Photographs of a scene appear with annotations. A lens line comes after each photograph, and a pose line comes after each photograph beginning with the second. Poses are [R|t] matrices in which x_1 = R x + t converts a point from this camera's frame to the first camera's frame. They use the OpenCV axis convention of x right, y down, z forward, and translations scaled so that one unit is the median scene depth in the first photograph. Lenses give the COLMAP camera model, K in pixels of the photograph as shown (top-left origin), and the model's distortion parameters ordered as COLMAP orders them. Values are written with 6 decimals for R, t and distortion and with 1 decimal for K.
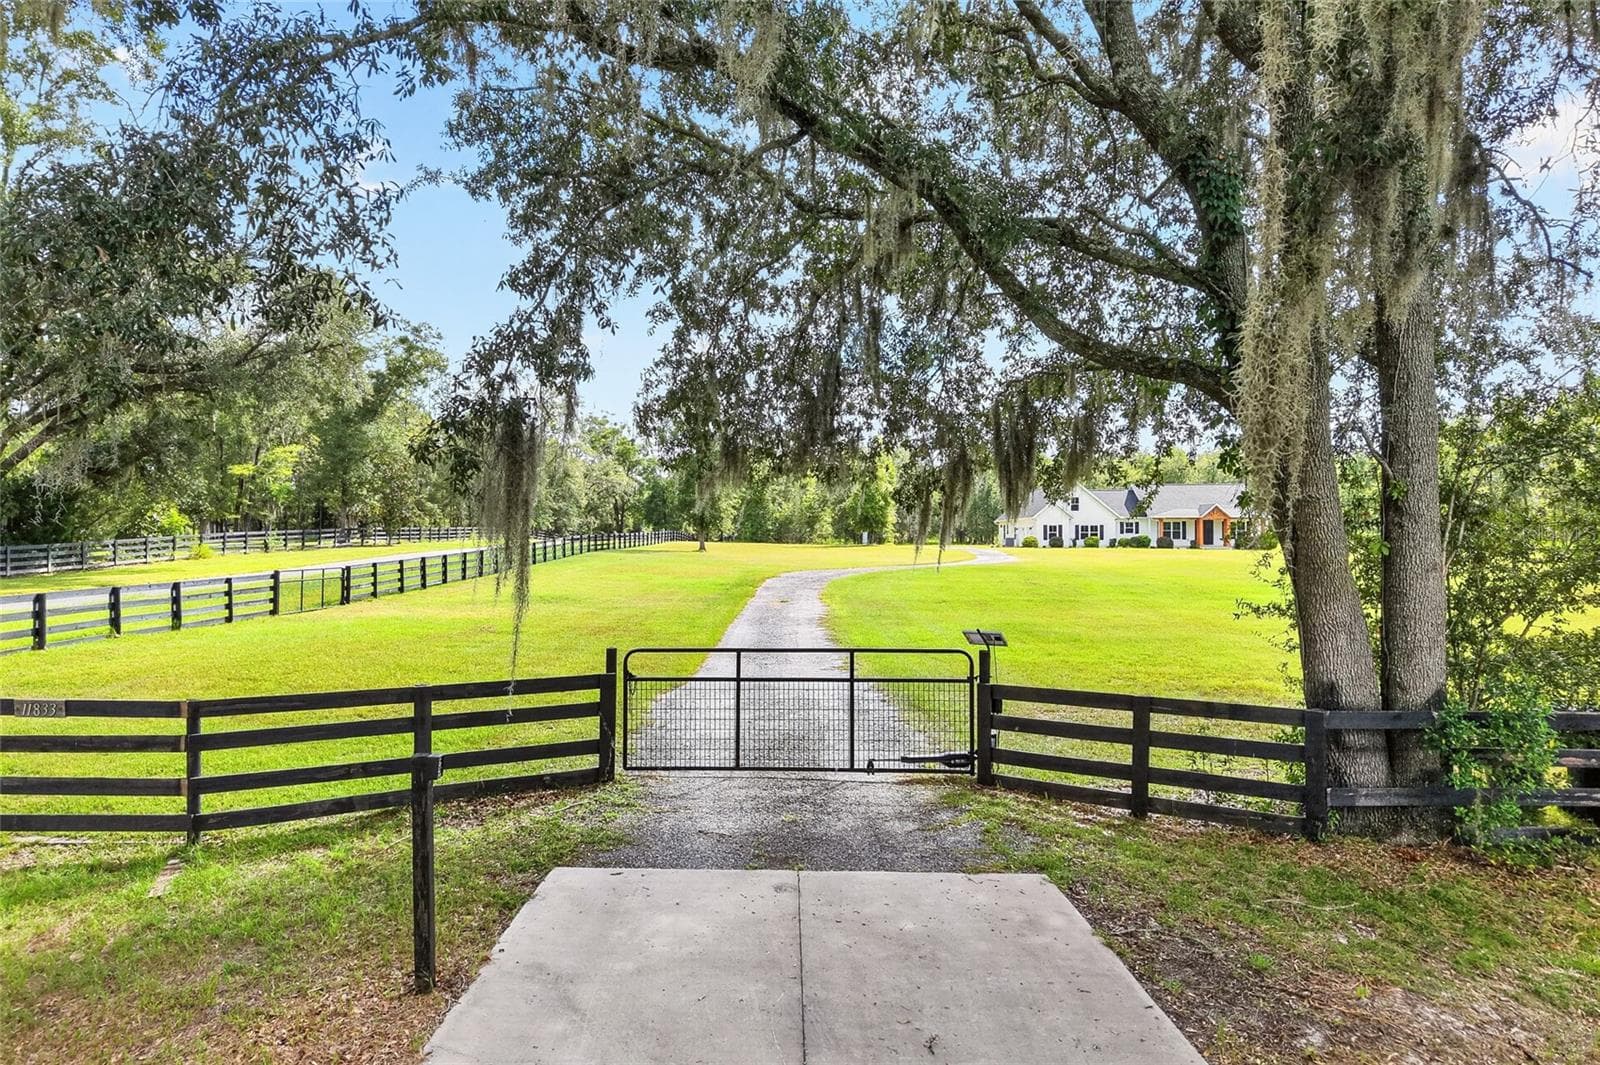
lens RADIAL K [[1069.2, 0, 782.8], [0, 1069.2, 534.0], [0, 0, 1]] dist [0.043045, -0.021921]
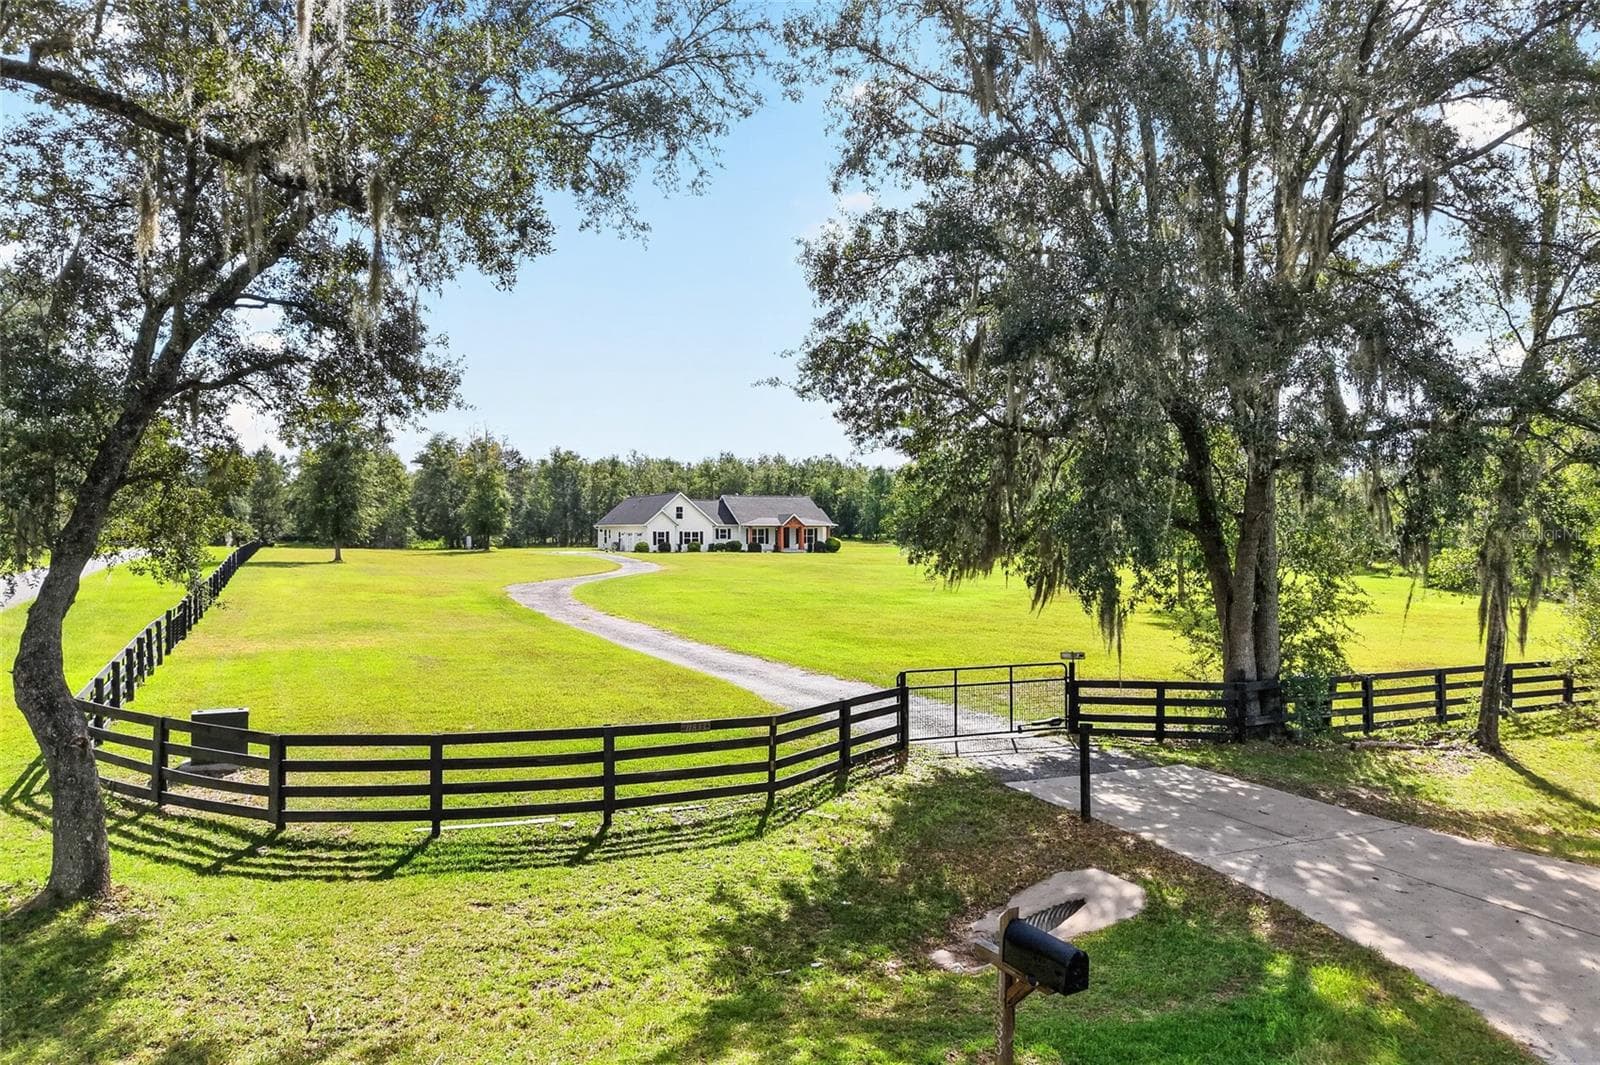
lens RADIAL K [[1027.3, 0, 790.4], [0, 1027.3, 546.8], [0, 0, 1]] dist [0.092294, -0.156436]
pose [[0.907050, -0.006688, 0.420970, -1.013548], [0.000176, 0.999880, 0.015505, -0.119836], [-0.421024, -0.013989, 0.906942, -0.425419]]
